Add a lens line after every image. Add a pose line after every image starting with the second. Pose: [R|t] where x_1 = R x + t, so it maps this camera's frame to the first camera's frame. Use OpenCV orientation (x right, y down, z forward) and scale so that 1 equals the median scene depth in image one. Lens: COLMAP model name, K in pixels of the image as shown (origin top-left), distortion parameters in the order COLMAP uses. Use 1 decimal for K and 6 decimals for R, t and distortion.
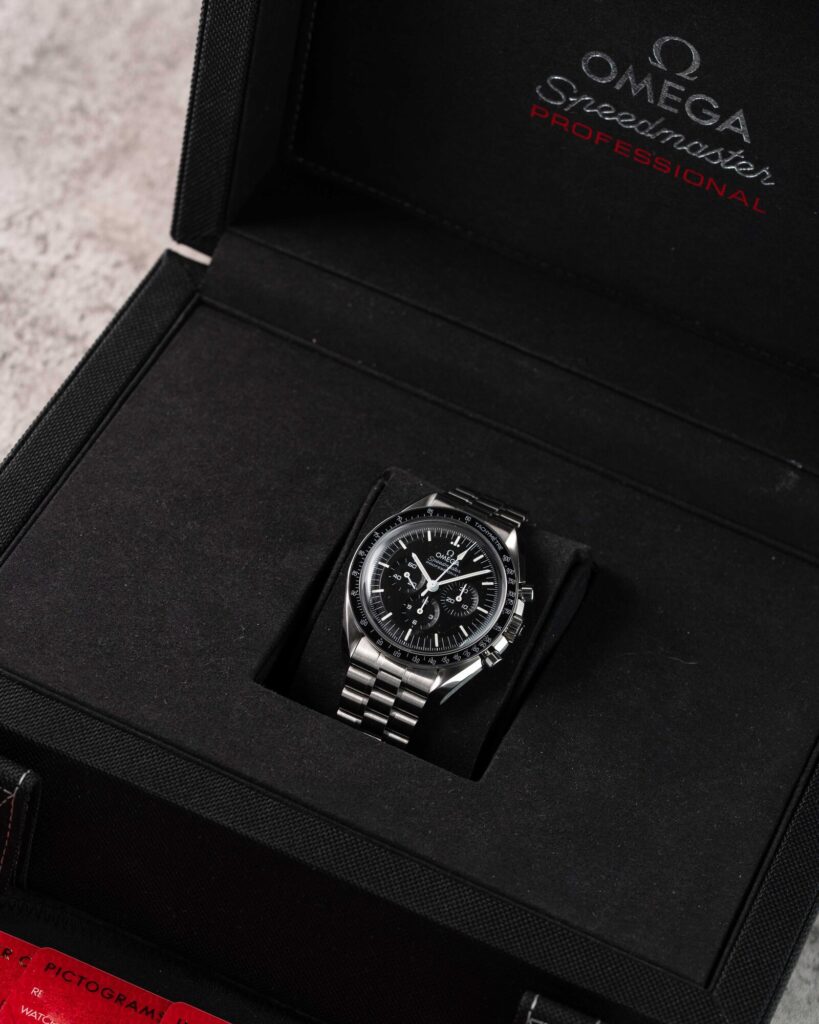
lens RADIAL K [[4161.1, 0, 409.5], [0, 4161.1, 512.0], [0, 0, 1]] dist [0.011811, -0.409633]
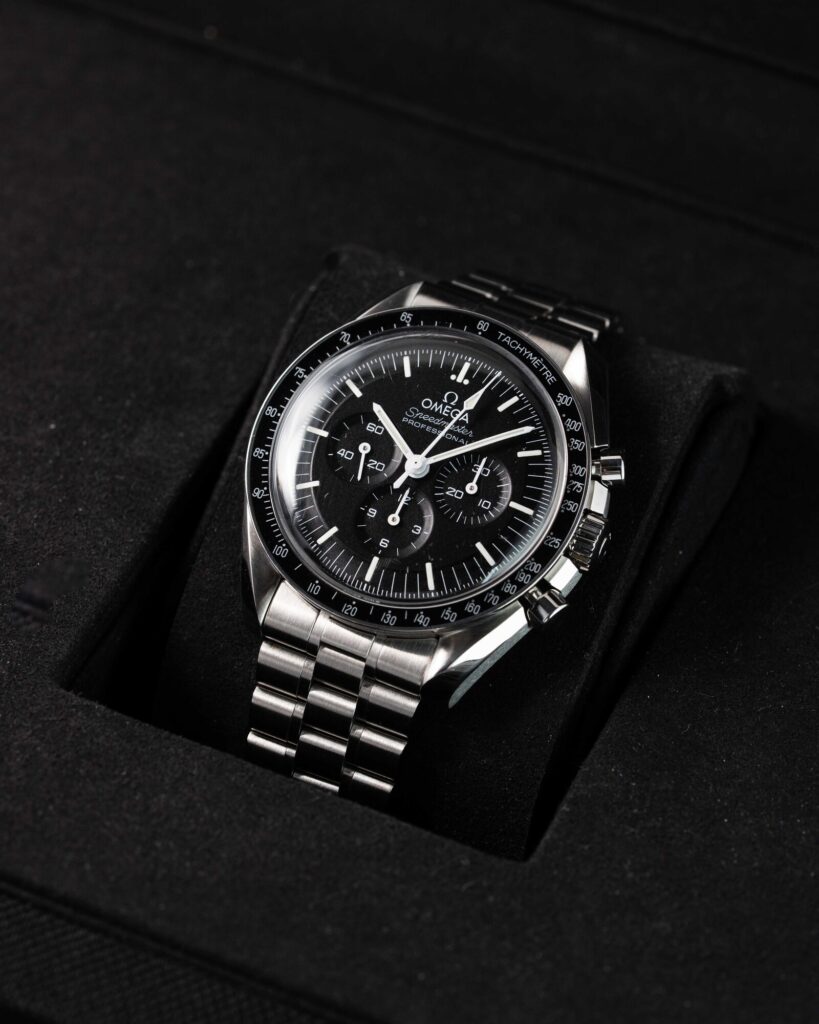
lens RADIAL K [[4161.1, 0, 409.5], [0, 4161.1, 512.0], [0, 0, 1]] dist [0.011811, -0.409633]
pose [[0.992482, -0.073634, -0.097760, 0.052140], [0.073080, 0.997283, -0.009241, 0.027557], [0.098175, 0.002027, 0.995167, 0.512880]]
